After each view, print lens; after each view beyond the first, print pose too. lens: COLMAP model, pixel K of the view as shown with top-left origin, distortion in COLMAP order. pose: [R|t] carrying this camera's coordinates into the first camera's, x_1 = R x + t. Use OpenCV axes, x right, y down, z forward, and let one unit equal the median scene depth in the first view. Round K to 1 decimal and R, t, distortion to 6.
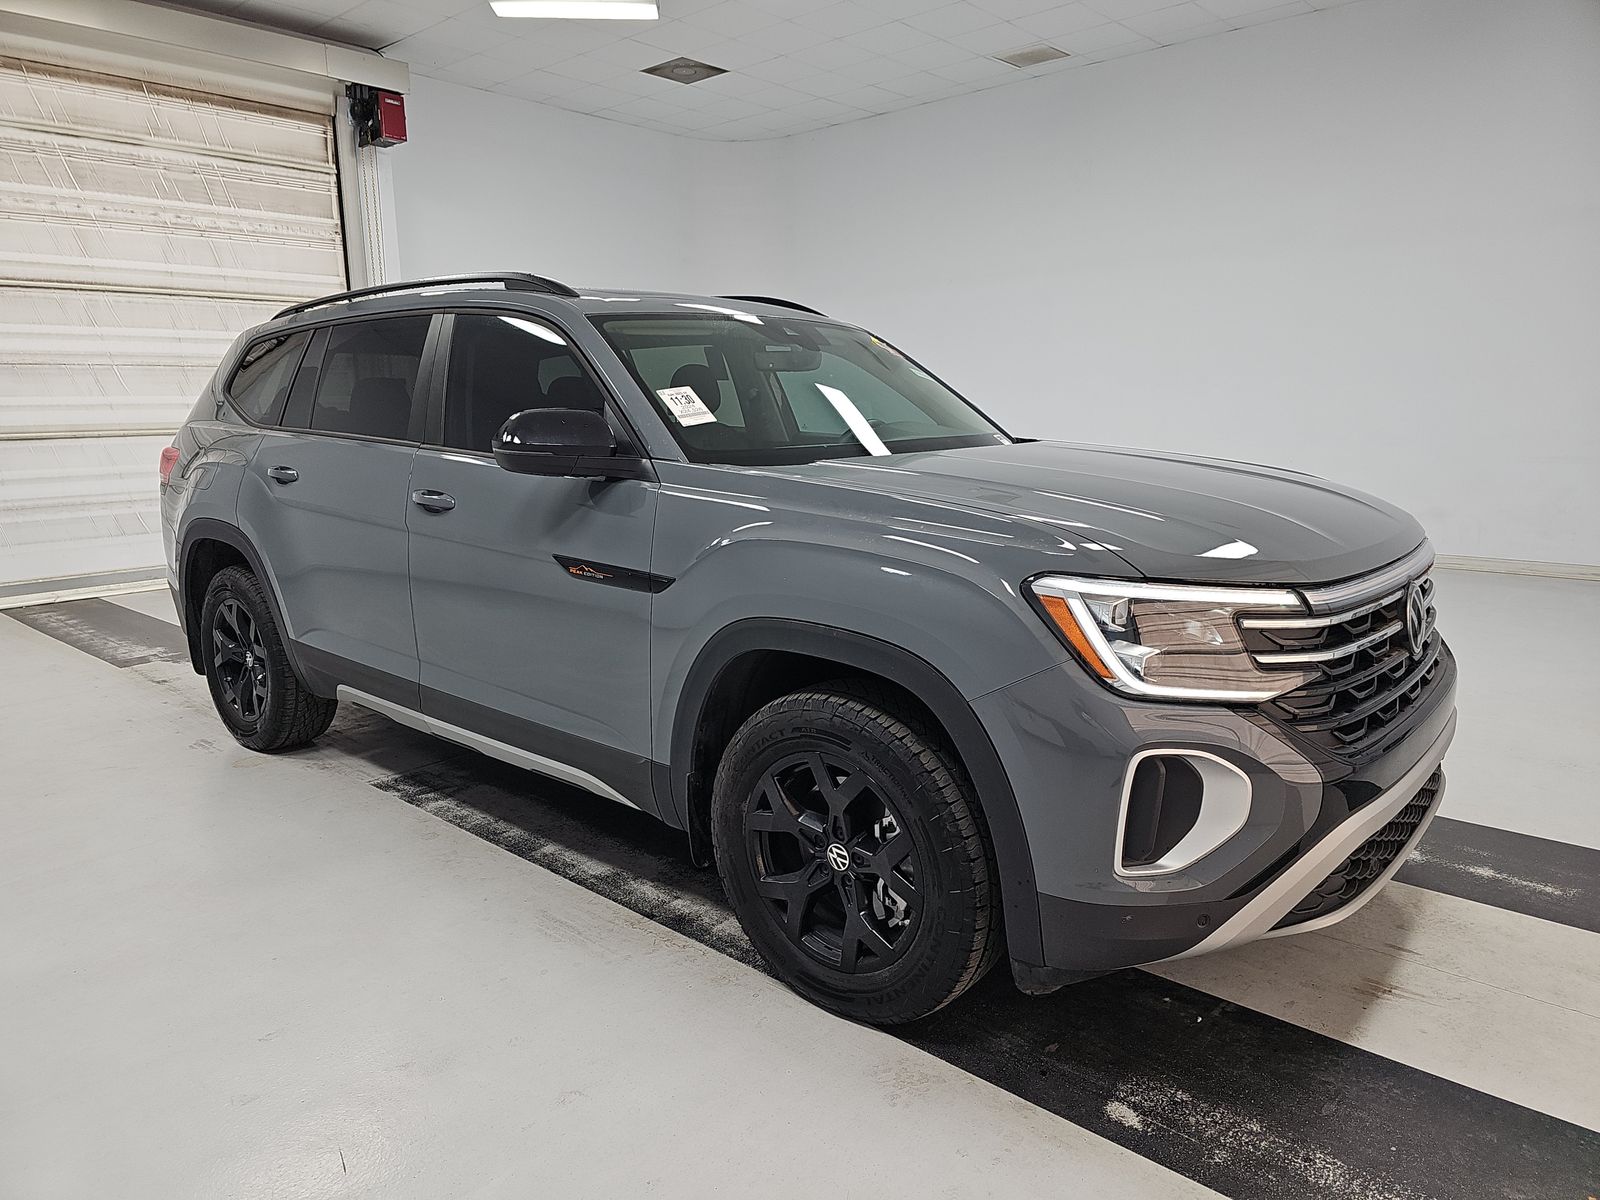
lens RADIAL K [[1069.1, 0, 802.2], [0, 1069.1, 598.7], [0, 0, 1]] dist [0.023313, -0.028598]
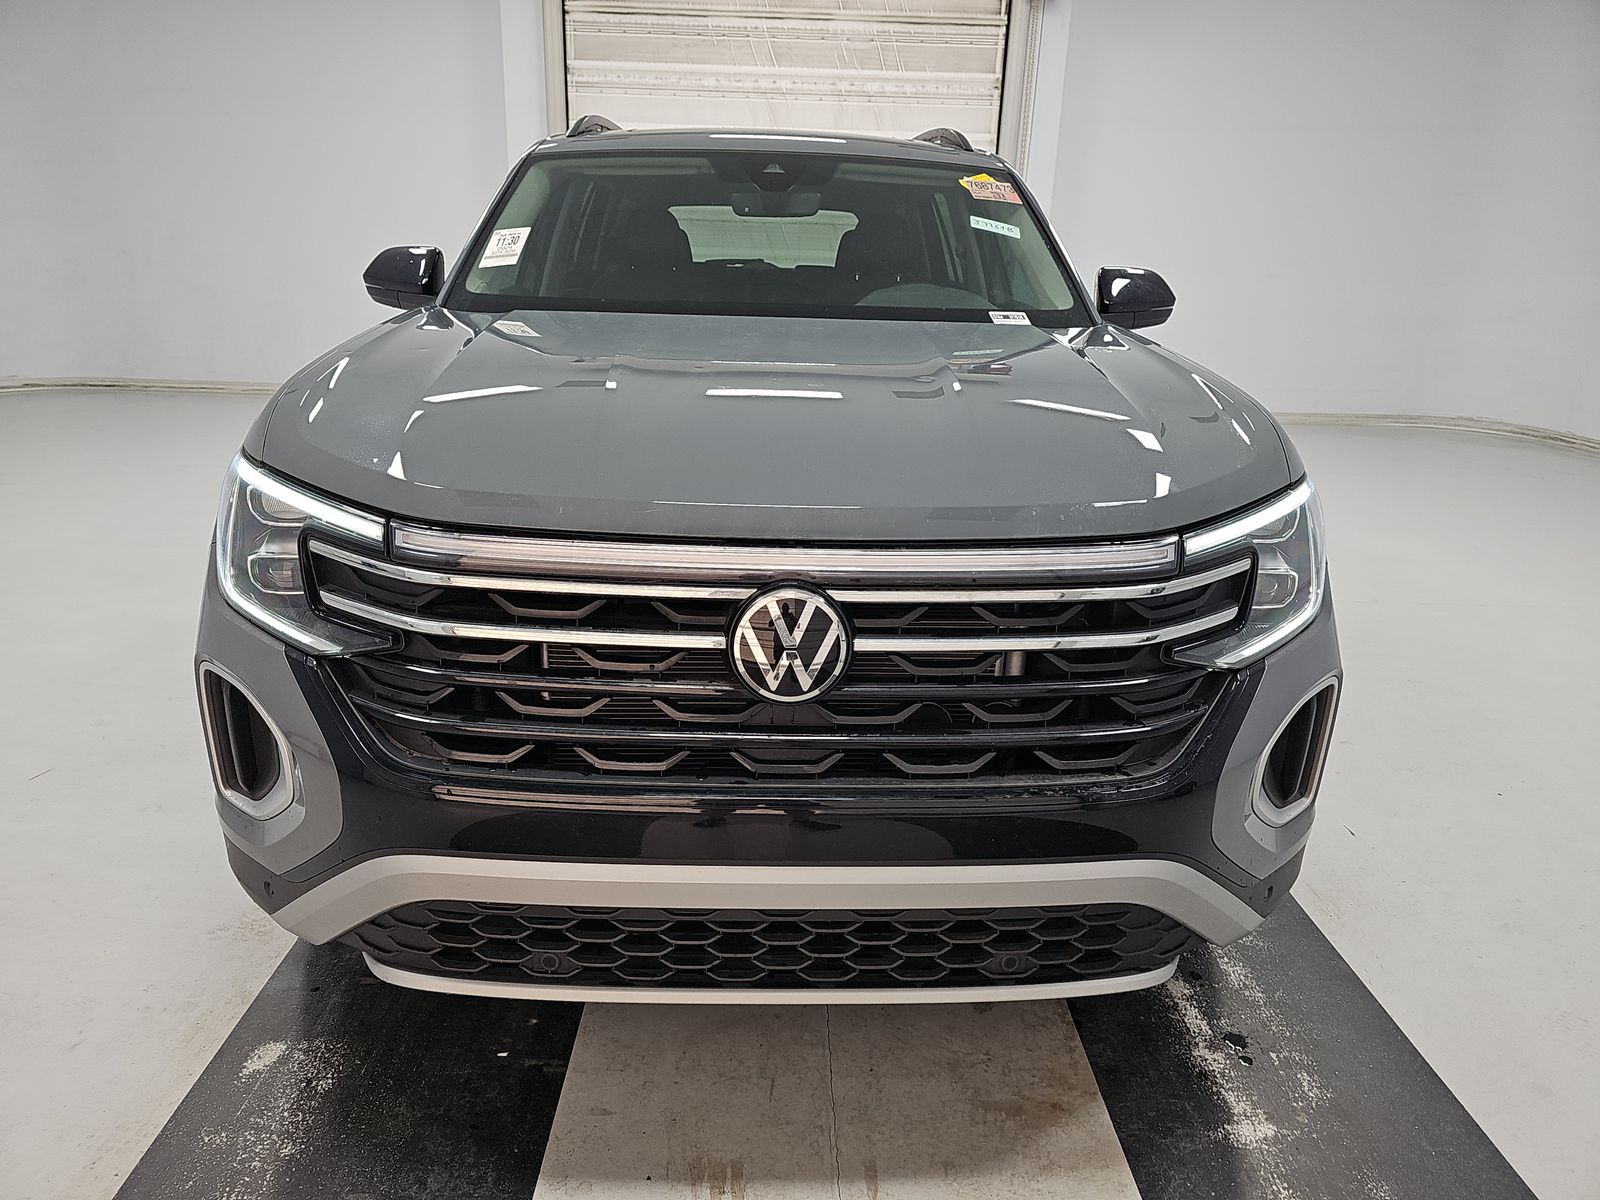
lens RADIAL K [[1069.1, 0, 796.9], [0, 1069.1, 605.1], [0, 0, 1]] dist [0.023313, -0.028598]
pose [[0.669964, 0.254625, -0.697363, 0.294358], [-0.170385, 0.967006, 0.189388, -0.034101], [0.722577, -0.008063, 0.691244, 0.183560]]
